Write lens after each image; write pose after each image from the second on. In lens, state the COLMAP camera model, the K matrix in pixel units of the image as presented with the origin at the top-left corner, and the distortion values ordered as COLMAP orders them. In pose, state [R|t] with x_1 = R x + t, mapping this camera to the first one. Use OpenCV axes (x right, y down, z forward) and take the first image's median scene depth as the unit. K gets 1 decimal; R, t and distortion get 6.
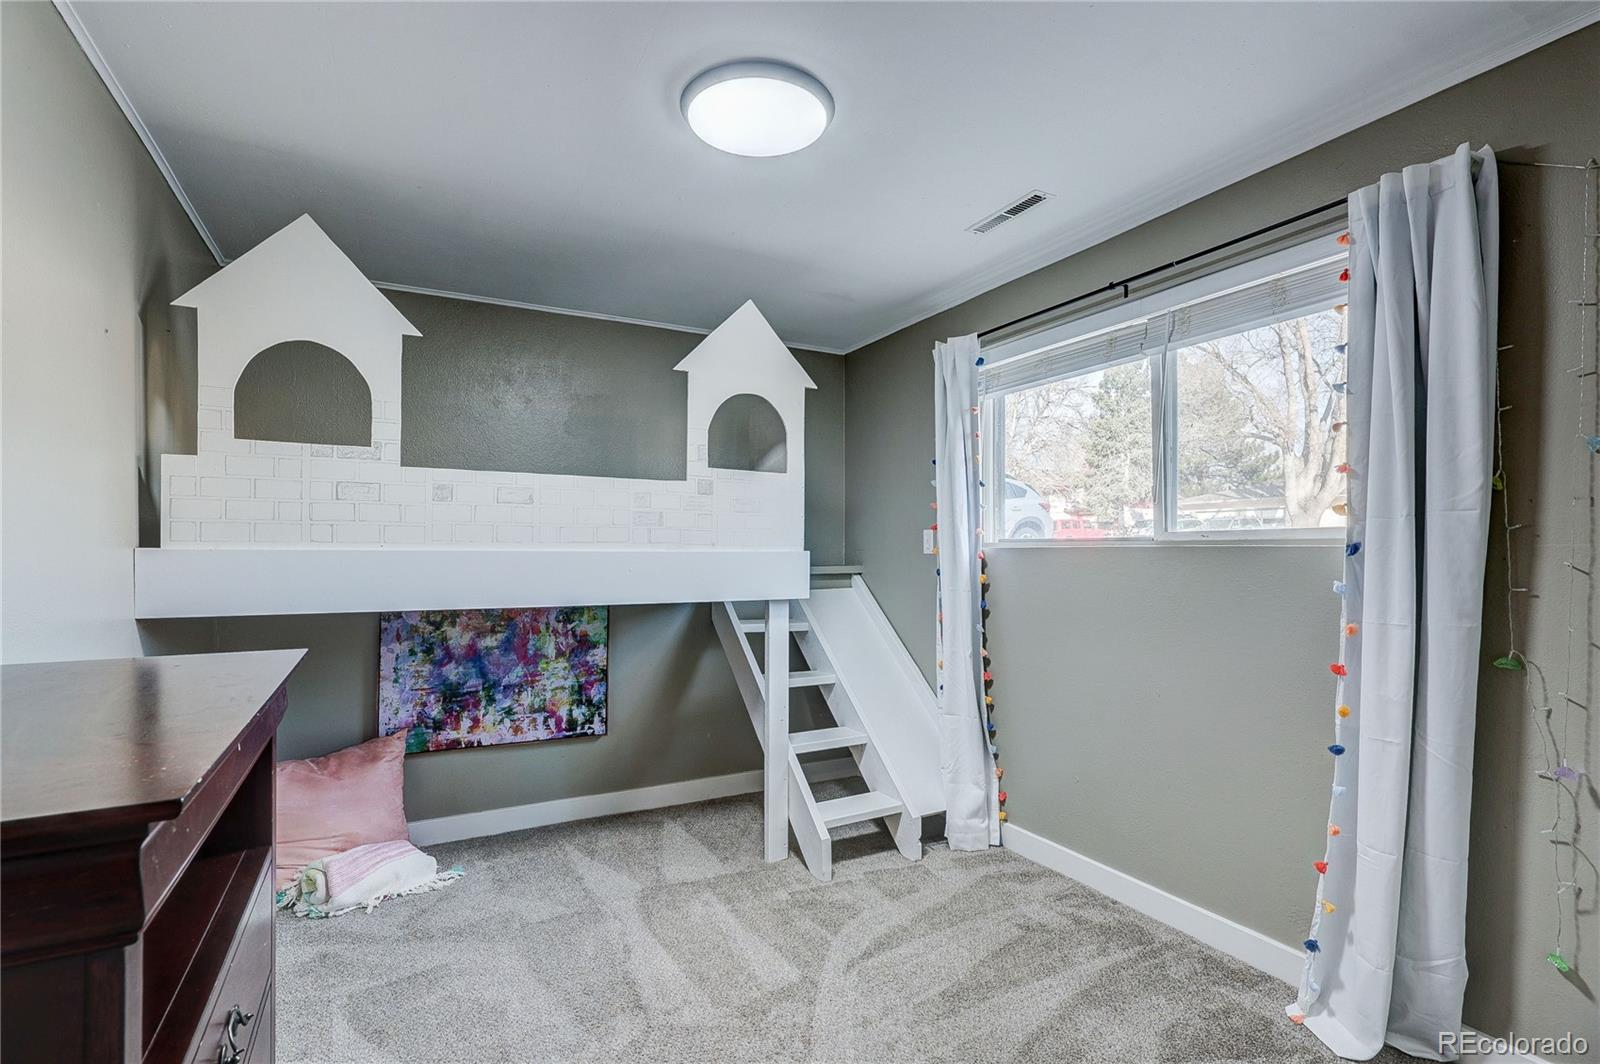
lens RADIAL K [[768.8, 0, 799.7], [0, 768.8, 540.1], [0, 0, 1]] dist [-0.008497, 0.001820]
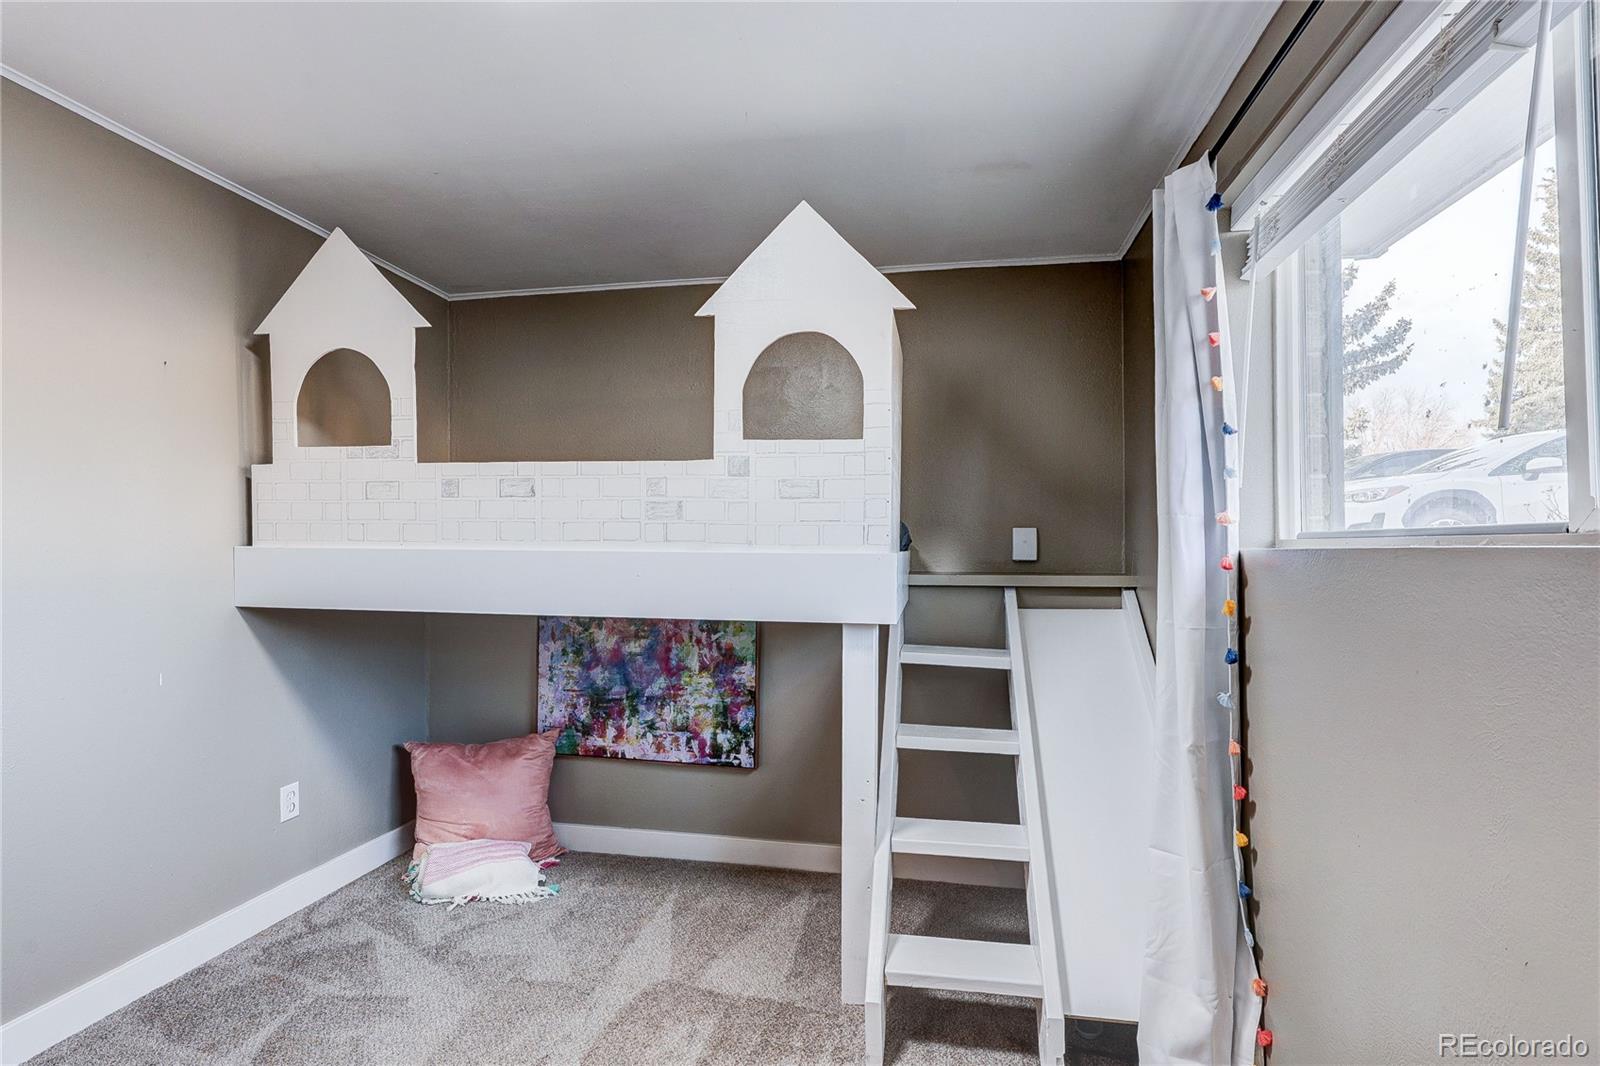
lens RADIAL K [[768.8, 0, 798.4], [0, 768.8, 530.9], [0, 0, 1]] dist [-0.008497, 0.001820]
pose [[0.775821, -0.010588, -0.630864, 0.355792], [0.003664, 0.999918, -0.012275, 0.002988], [0.630943, 0.007212, 0.775796, 0.417845]]
